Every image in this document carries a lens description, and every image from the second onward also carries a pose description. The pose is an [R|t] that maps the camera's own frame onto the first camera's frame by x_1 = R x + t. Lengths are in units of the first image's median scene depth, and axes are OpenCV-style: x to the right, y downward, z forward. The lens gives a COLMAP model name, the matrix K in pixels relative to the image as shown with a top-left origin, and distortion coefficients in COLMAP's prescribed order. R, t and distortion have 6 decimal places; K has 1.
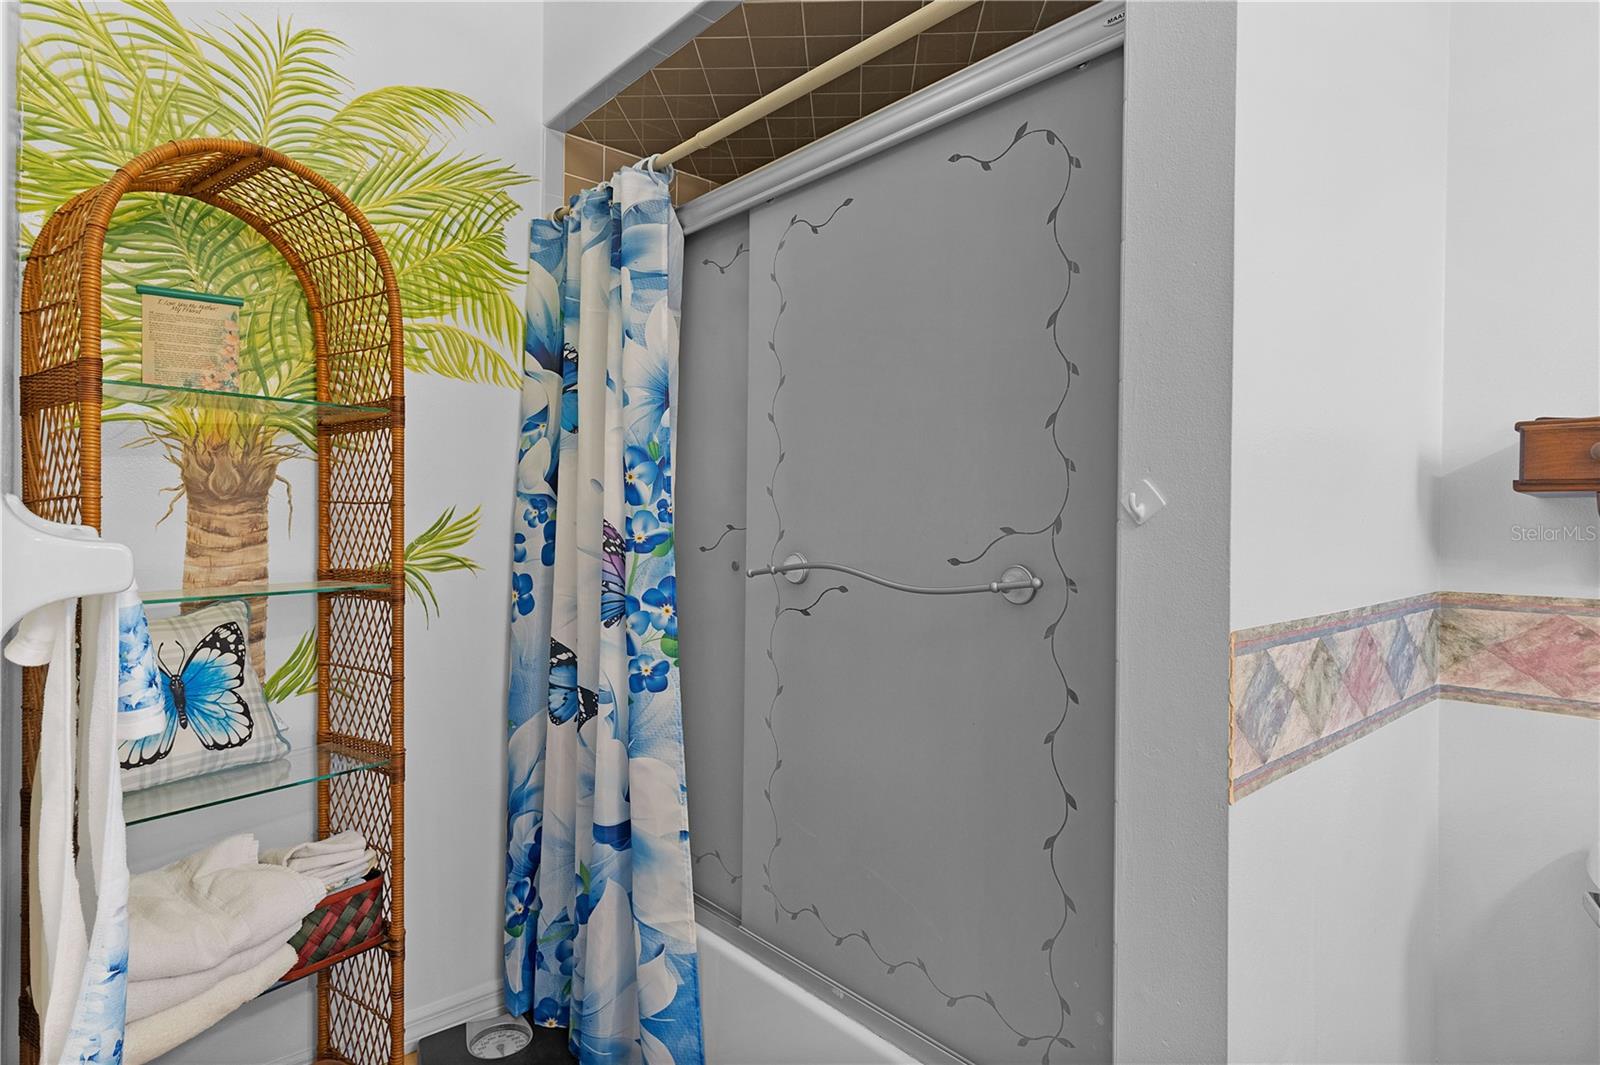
lens RADIAL K [[850.8, 0, 802.2], [0, 850.8, 523.9], [0, 0, 1]] dist [0.005117, 0.000338]
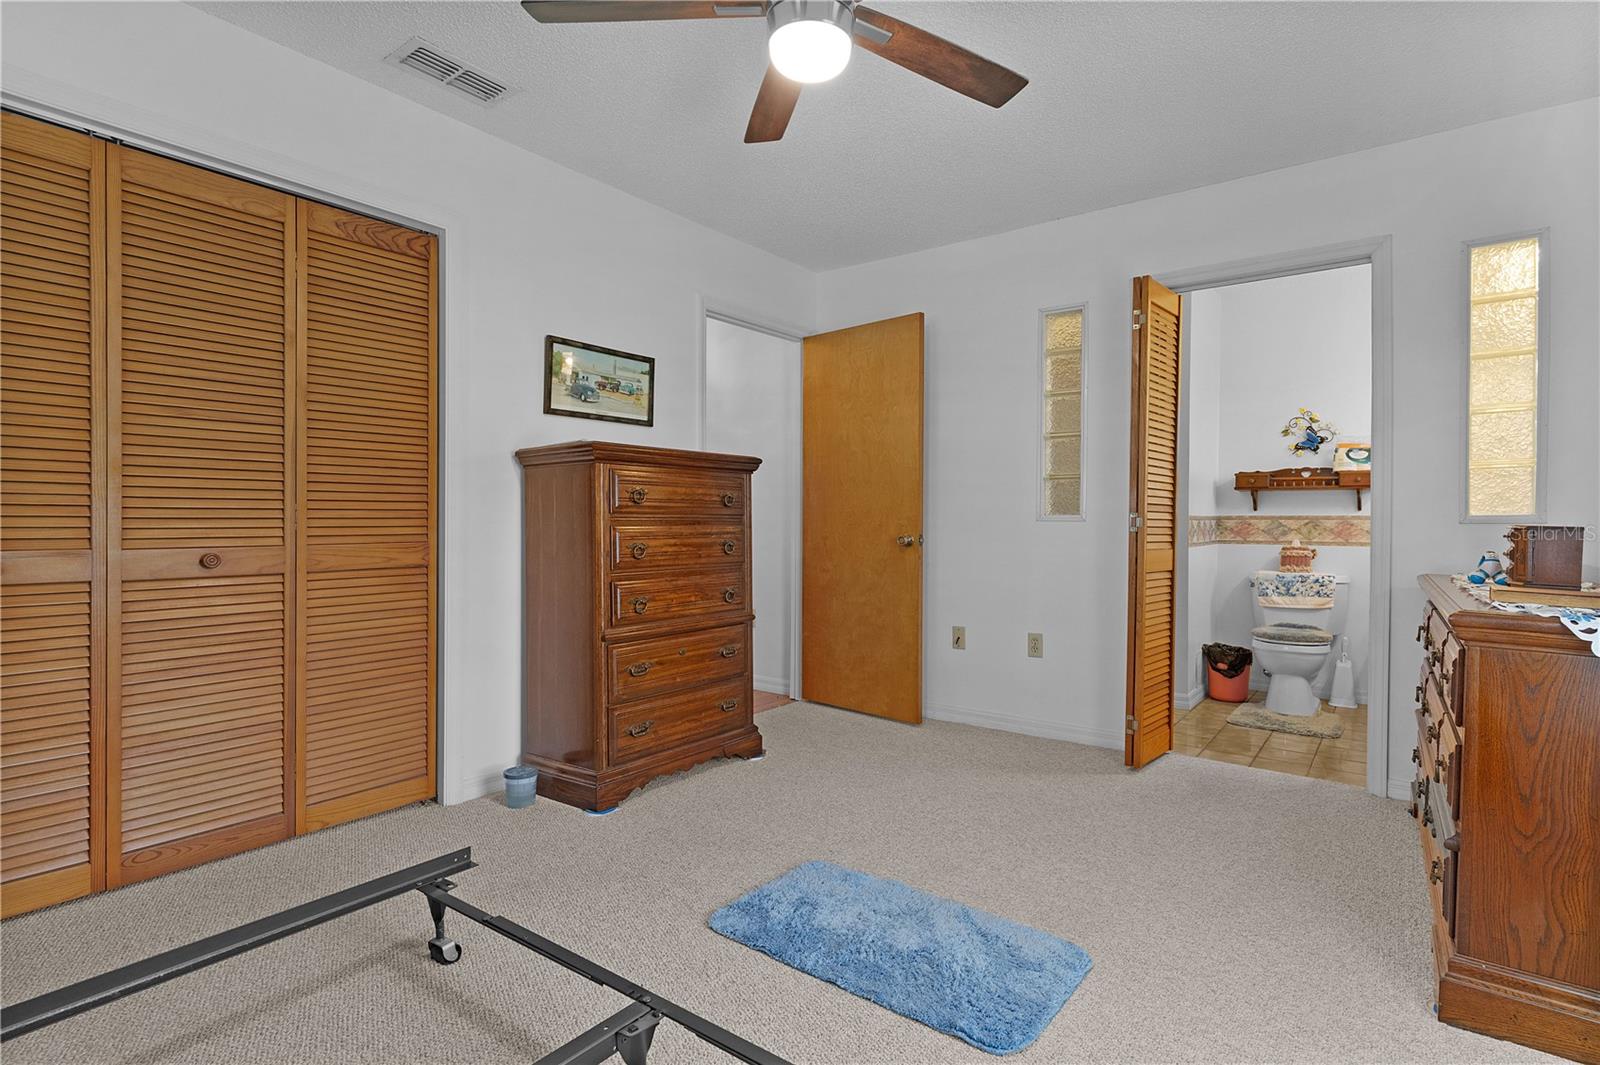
lens RADIAL K [[802.3, 0, 808.4], [0, 802.3, 533.5], [0, 0, 1]] dist [0.003454, -0.000329]
pose [[0.978455, -0.007183, 0.206335, -1.905206], [0.003872, 0.999857, 0.016446, 0.097287], [-0.206423, -0.015293, 0.978343, -2.280907]]
